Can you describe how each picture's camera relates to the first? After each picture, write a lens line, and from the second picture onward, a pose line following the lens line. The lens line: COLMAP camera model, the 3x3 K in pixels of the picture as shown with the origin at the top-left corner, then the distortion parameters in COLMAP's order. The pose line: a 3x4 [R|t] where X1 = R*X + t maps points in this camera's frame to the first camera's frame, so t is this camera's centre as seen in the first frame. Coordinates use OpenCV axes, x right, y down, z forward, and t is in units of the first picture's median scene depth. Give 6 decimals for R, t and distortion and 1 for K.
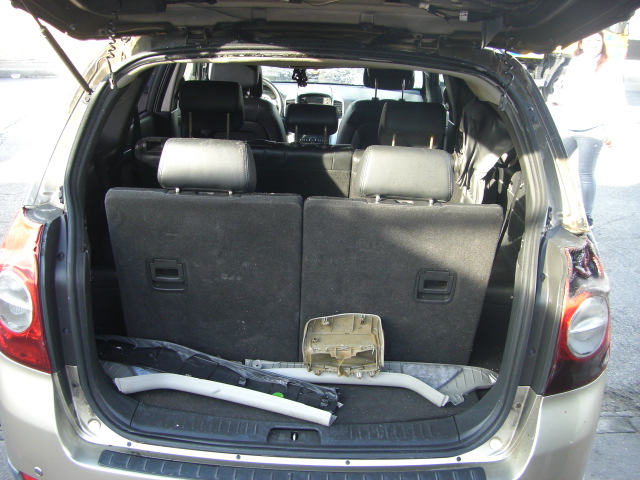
lens RADIAL K [[720.9, 0, 305.8], [0, 720.9, 243.4], [0, 0, 1]] dist [-0.194672, 0.162435]
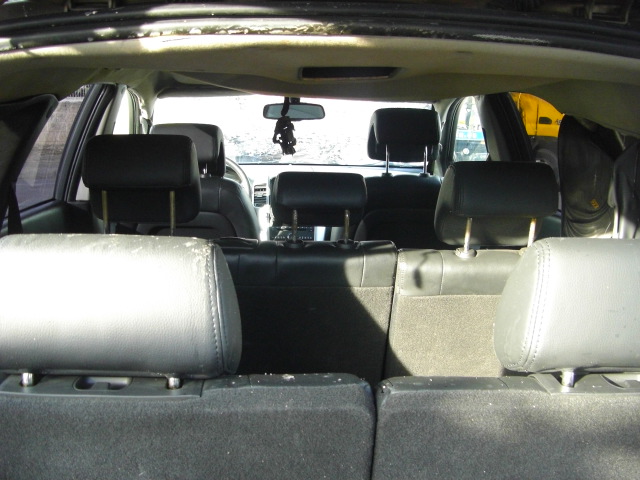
lens RADIAL K [[720.9, 0, 305.8], [0, 720.9, 243.4], [0, 0, 1]] dist [-0.194672, 0.162435]
pose [[0.997383, -0.033177, 0.064232, -0.056331], [0.041598, 0.990032, -0.134563, -0.084260], [-0.059127, 0.136882, 0.988821, 0.603357]]
